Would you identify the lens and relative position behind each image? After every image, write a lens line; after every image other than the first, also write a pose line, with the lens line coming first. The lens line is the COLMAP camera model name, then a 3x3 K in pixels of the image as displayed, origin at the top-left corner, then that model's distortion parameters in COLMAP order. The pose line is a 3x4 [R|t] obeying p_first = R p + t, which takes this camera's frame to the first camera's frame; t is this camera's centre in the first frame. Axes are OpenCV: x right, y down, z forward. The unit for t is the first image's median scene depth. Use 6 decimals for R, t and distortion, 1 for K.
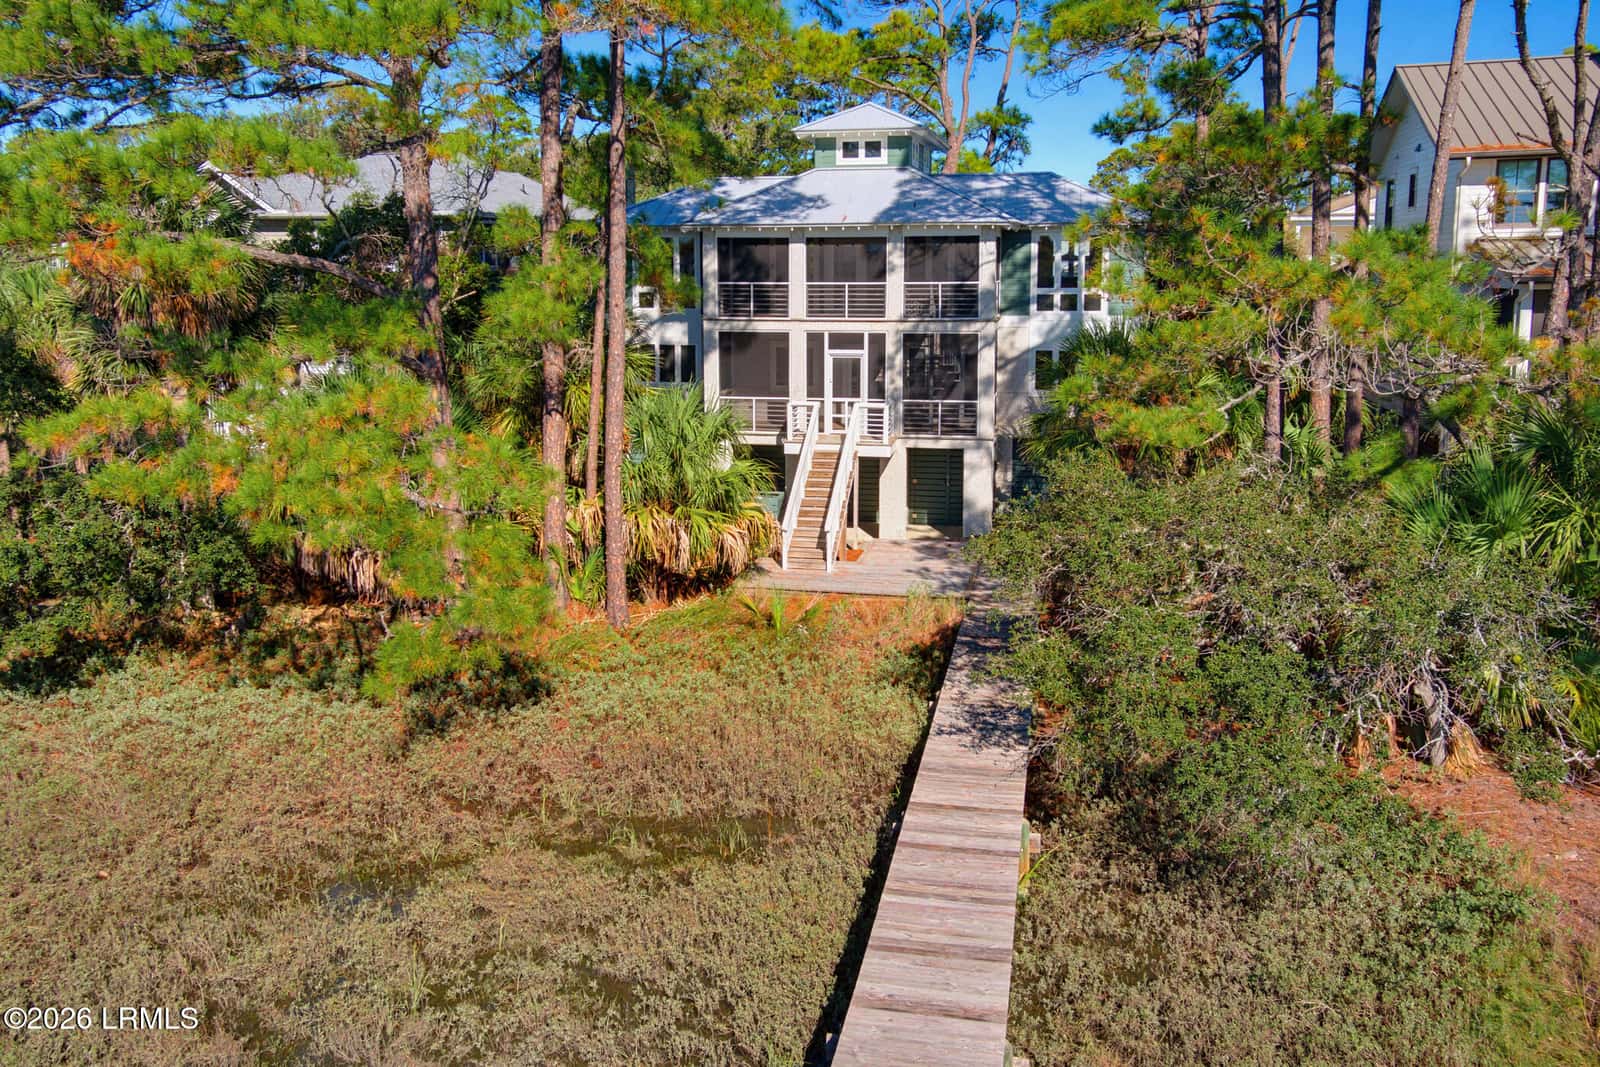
lens RADIAL K [[1235.5, 0, 843.8], [0, 1235.5, 398.9], [0, 0, 1]] dist [-0.011538, 0.008850]
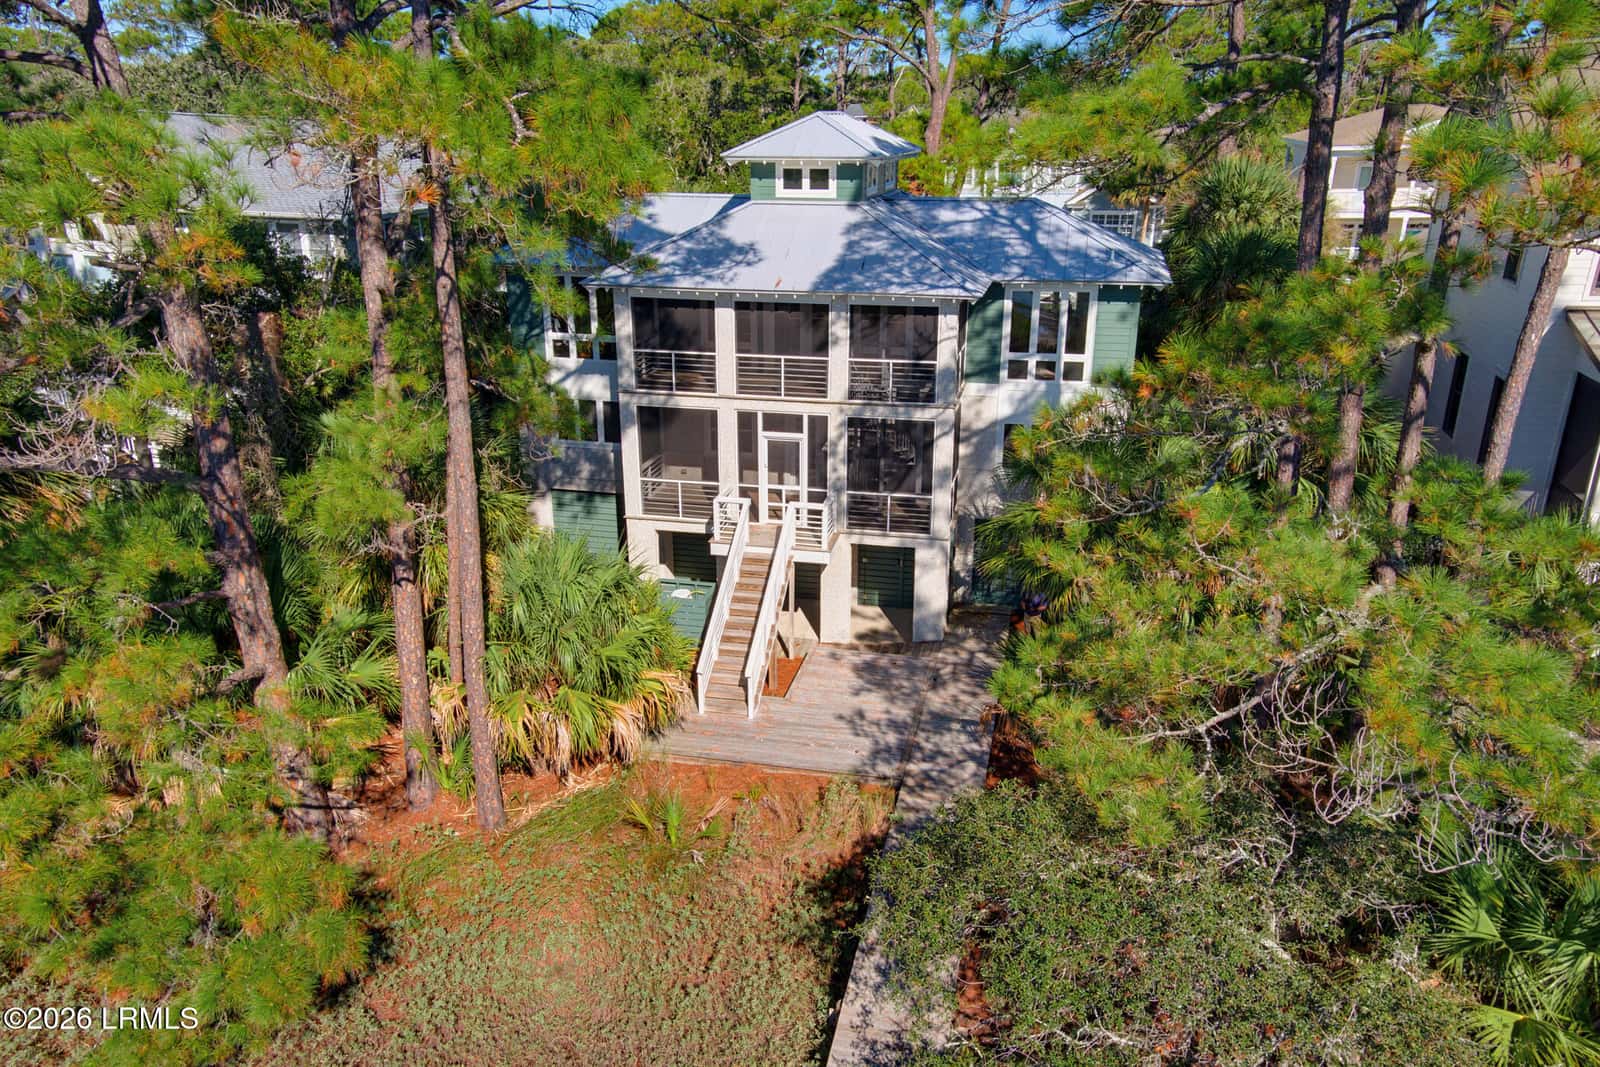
lens RADIAL K [[1174.9, 0, 829.9], [0, 1174.9, 511.5], [0, 0, 1]] dist [0.085627, 0.000704]
pose [[0.999703, 0.012194, -0.021116, 0.053207], [-0.007335, 0.976259, 0.216480, -0.164274], [0.023254, -0.216261, 0.976059, 0.183866]]
